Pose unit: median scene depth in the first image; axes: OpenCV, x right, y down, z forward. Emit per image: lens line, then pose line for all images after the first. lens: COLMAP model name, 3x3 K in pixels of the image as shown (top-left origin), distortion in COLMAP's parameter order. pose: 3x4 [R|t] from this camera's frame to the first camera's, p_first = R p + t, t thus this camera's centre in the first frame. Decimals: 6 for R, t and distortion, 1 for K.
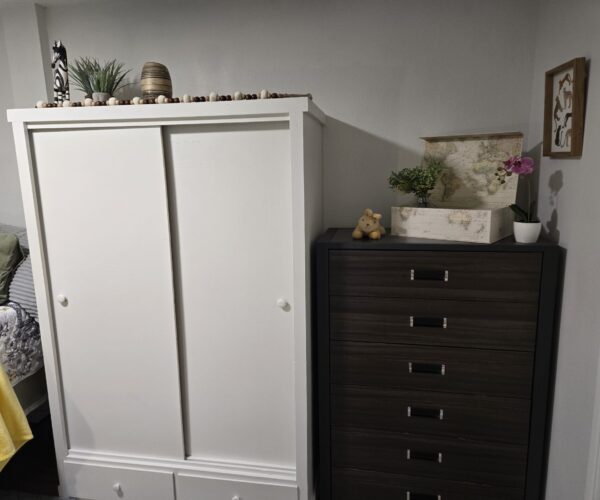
lens RADIAL K [[441.2, 0, 295.6], [0, 441.2, 254.4], [0, 0, 1]] dist [0.082550, -0.073249]
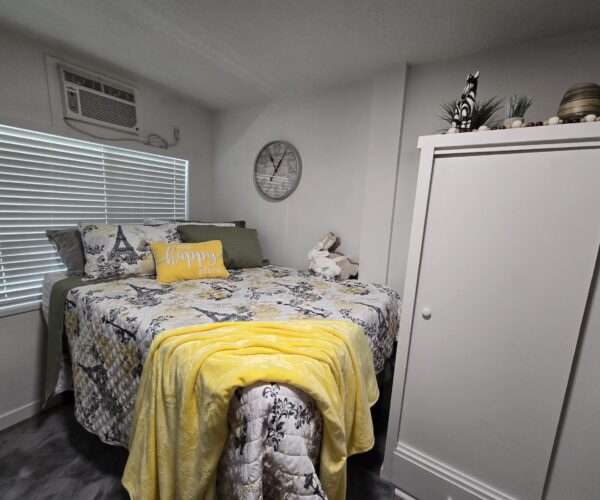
lens RADIAL K [[274.2, 0, 294.0], [0, 274.2, 252.3], [0, 0, 1]] dist [-0.000838, -0.000388]
pose [[0.913725, 0.127293, -0.385879, -0.623028], [-0.143030, 0.989643, -0.012219, 0.011135], [0.380327, 0.066357, 0.922469, 0.282425]]
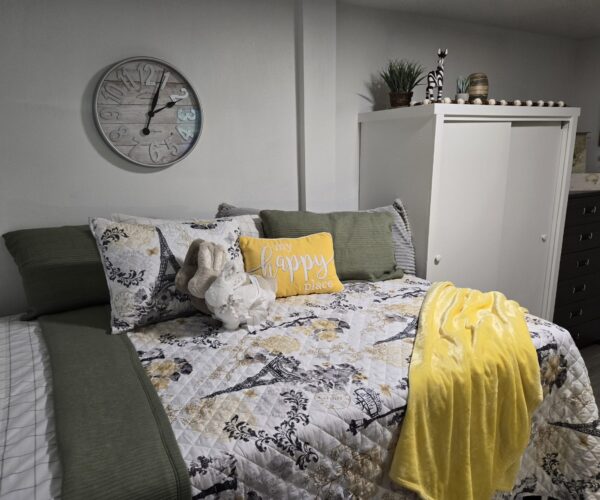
lens RADIAL K [[442.3, 0, 294.8], [0, 442.3, 256.5], [0, 0, 1]] dist [0.084515, -0.076214]
pose [[0.766032, -0.144964, 0.626242, -1.737613], [0.130924, 0.989003, 0.068789, -0.047816], [-0.629328, 0.029296, 0.776588, 0.317860]]
